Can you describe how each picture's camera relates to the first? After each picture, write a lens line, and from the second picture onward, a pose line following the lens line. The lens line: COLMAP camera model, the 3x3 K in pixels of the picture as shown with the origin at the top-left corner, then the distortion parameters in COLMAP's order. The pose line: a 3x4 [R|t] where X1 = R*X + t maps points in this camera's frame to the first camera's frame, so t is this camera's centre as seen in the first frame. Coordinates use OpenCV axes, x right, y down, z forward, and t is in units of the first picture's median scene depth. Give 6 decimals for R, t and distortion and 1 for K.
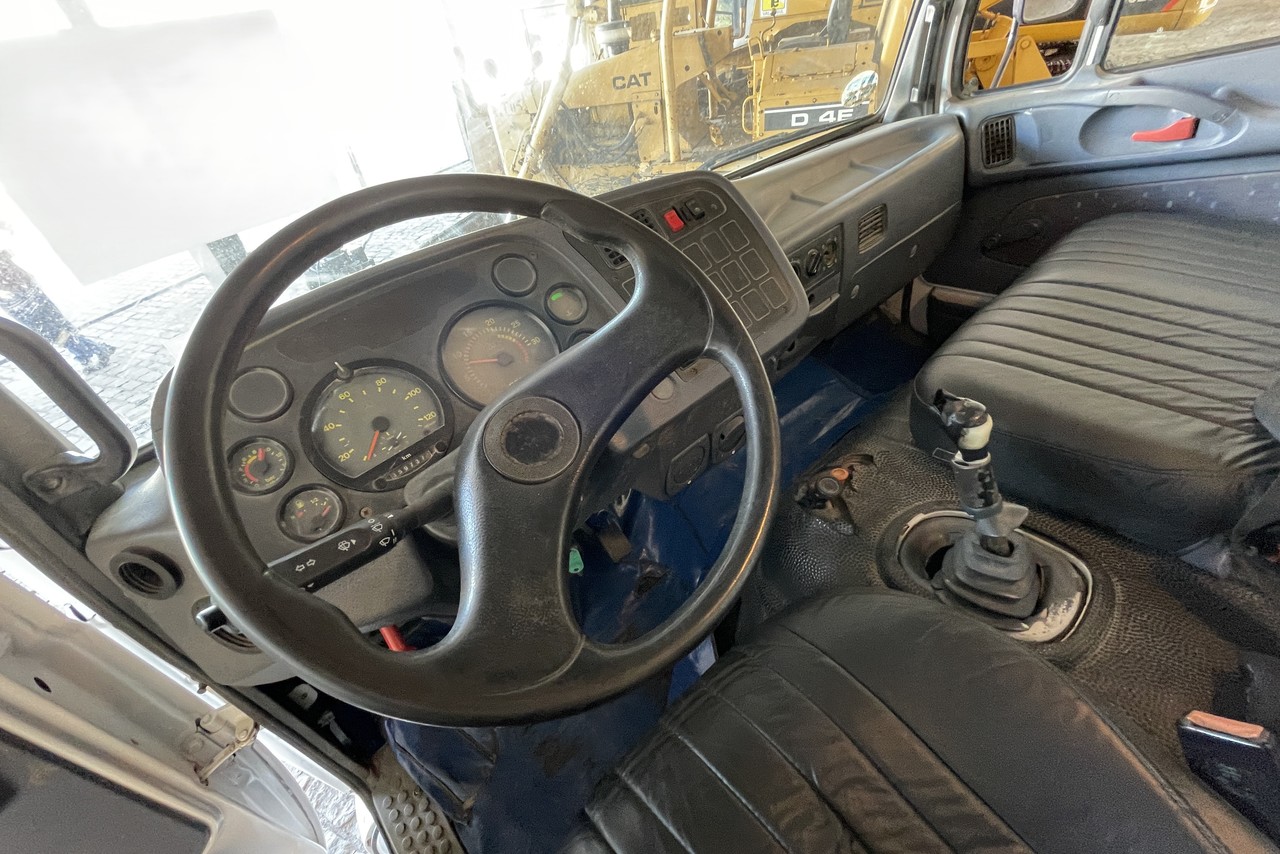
lens RADIAL K [[520.8, 0, 640.0], [0, 520.8, 427.0], [0, 0, 1]] dist [-0.016602, -0.000100]
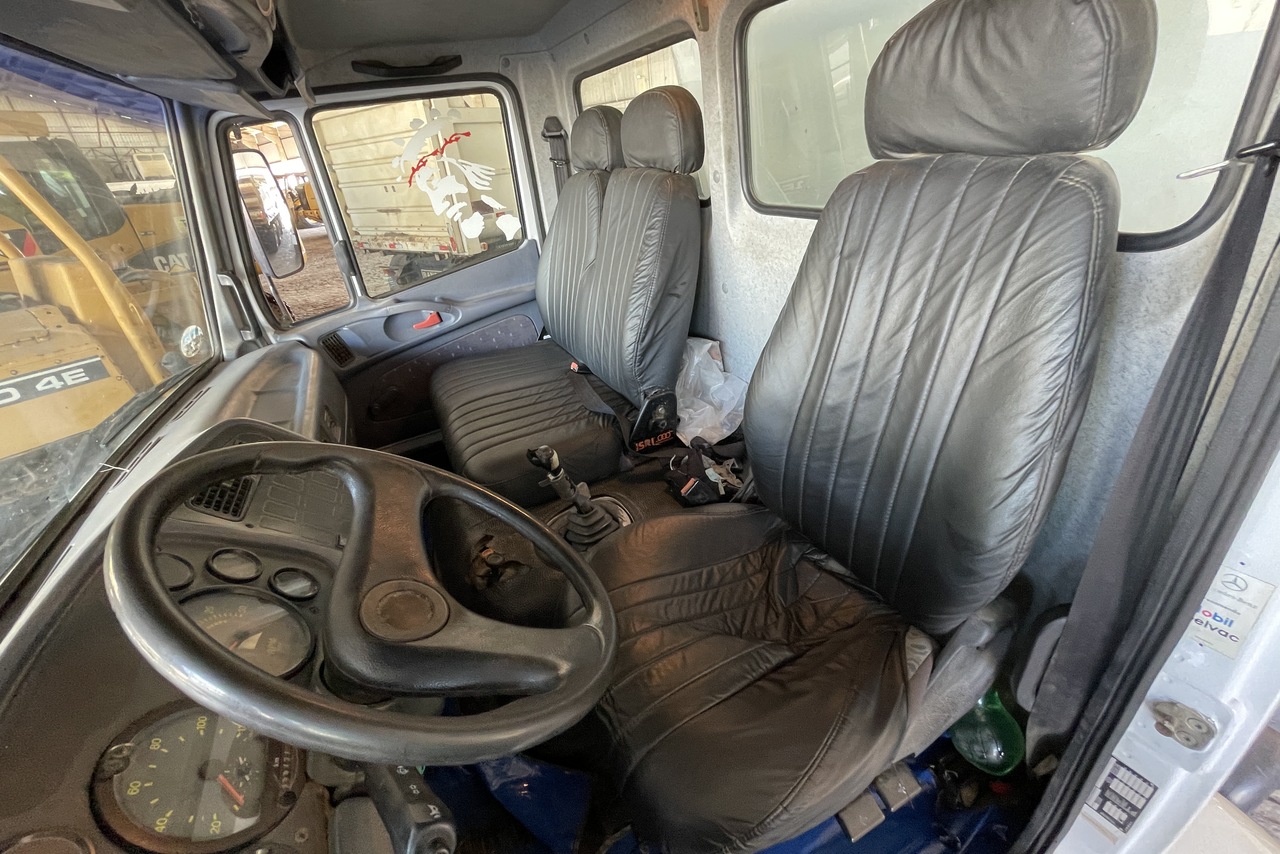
lens RADIAL K [[520.8, 0, 640.0], [0, 520.8, 427.0], [0, 0, 1]] dist [-0.016602, -0.000100]
pose [[0.233751, -0.334933, 0.912787, -0.526532], [0.637160, 0.761891, 0.116397, -0.051186], [-0.734430, 0.554384, 0.391499, -0.026107]]
